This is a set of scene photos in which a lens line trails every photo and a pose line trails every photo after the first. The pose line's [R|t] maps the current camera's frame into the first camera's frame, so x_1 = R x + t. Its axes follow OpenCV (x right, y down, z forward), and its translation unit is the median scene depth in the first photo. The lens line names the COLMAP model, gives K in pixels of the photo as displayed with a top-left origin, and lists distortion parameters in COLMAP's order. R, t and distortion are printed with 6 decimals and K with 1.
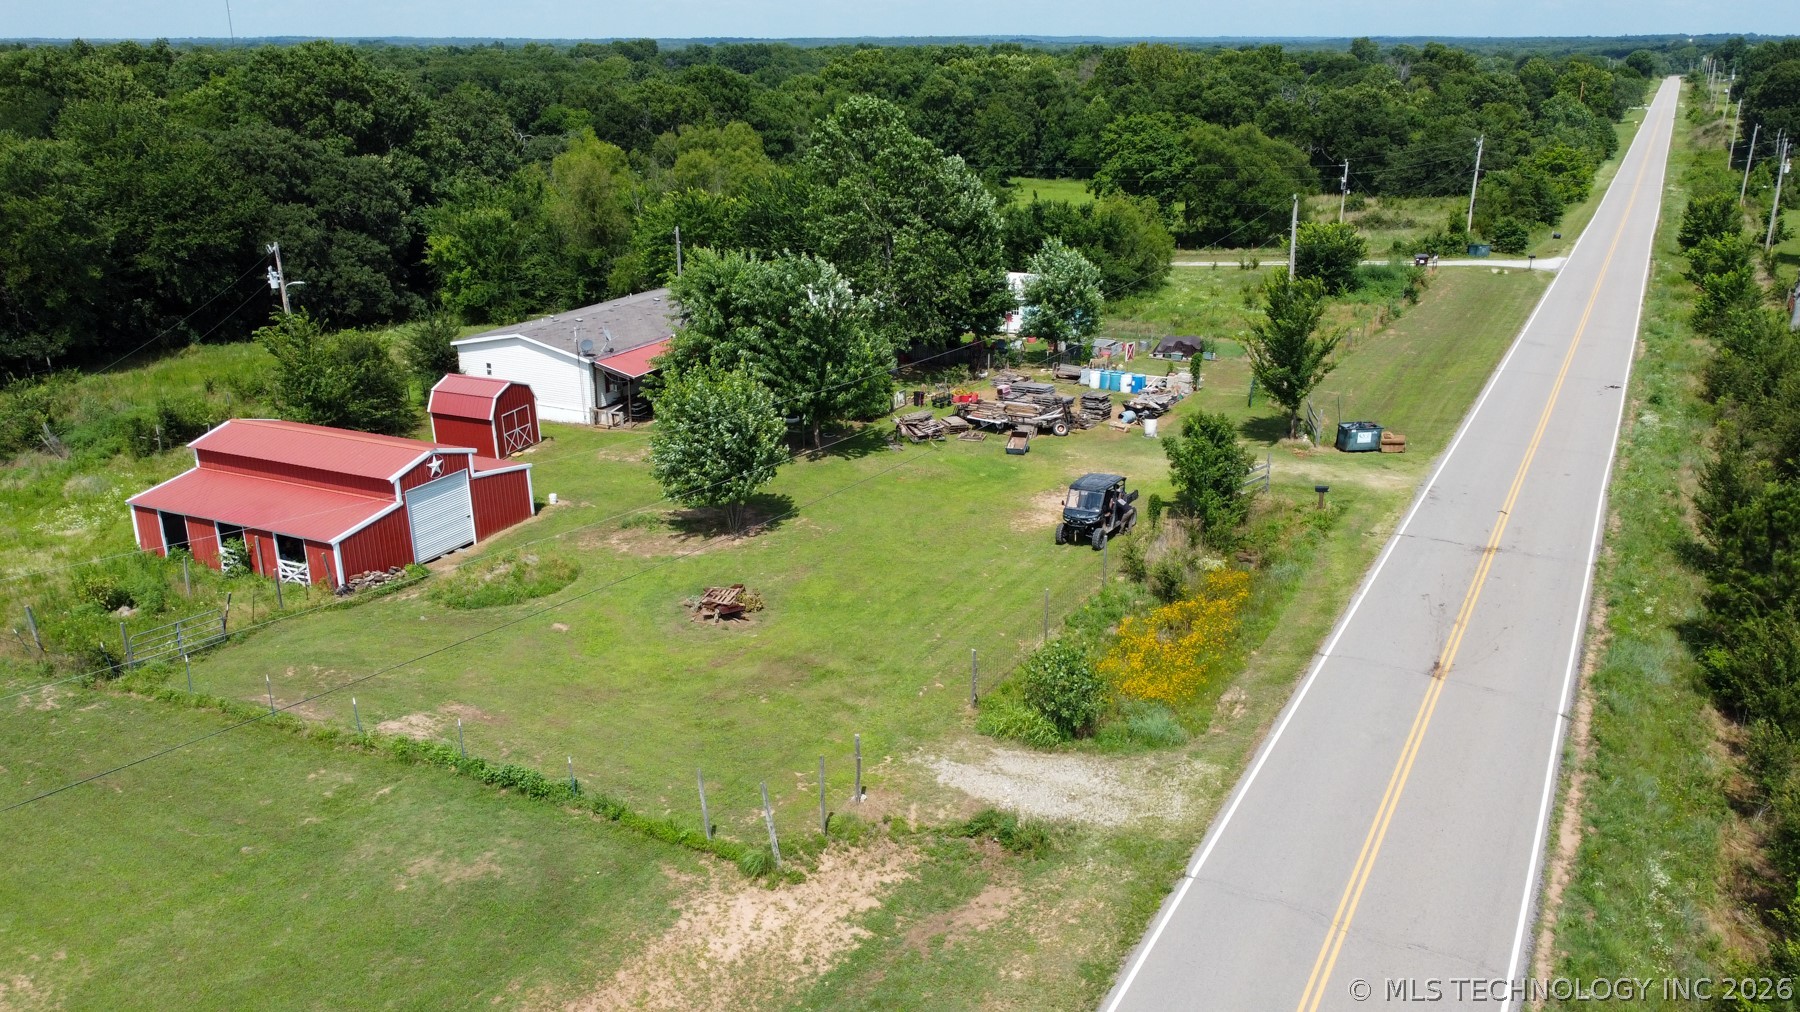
lens RADIAL K [[1369.0, 0, 895.5], [0, 1369.0, 511.8], [0, 0, 1]] dist [0.000044, -0.002257]
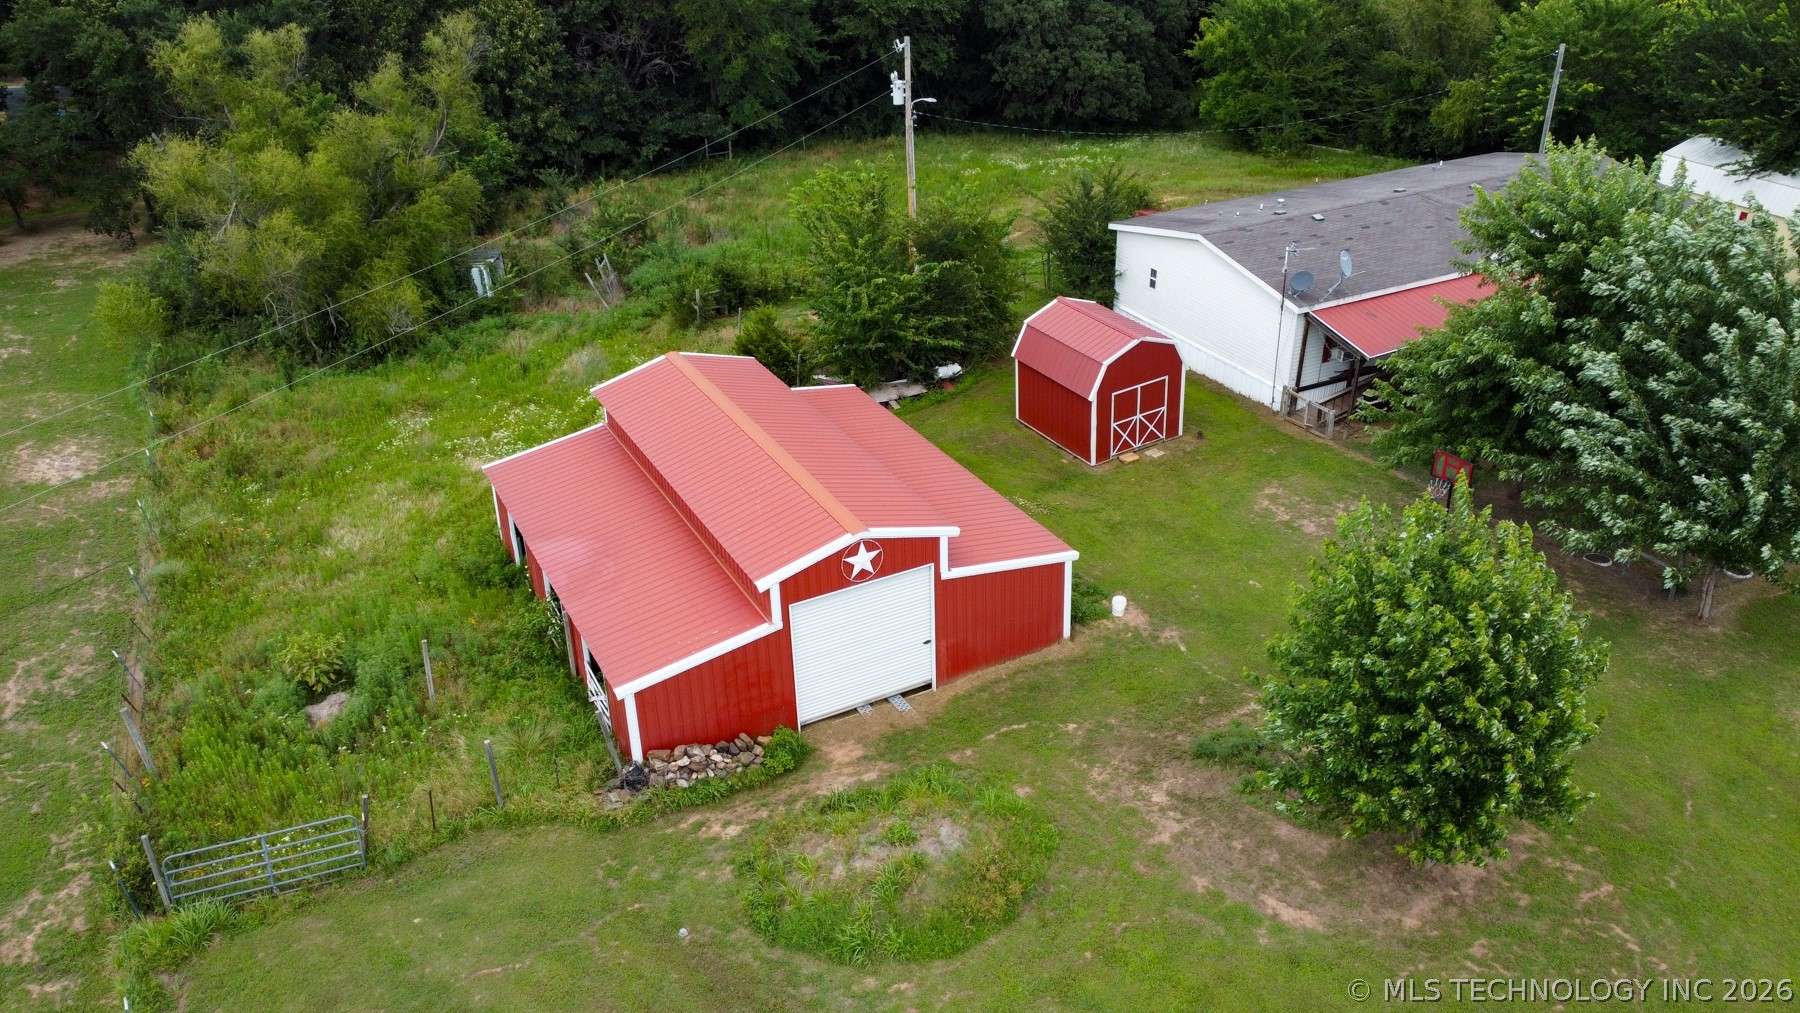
lens RADIAL K [[1356.1, 0, 900.0], [0, 1356.1, 506.5], [0, 0, 1]] dist [0.000876, -0.002014]
pose [[0.814398, 0.268666, -0.514369, -0.045320], [-0.174377, 0.958707, 0.224663, -0.122896], [0.553488, -0.093271, 0.827618, 0.414197]]
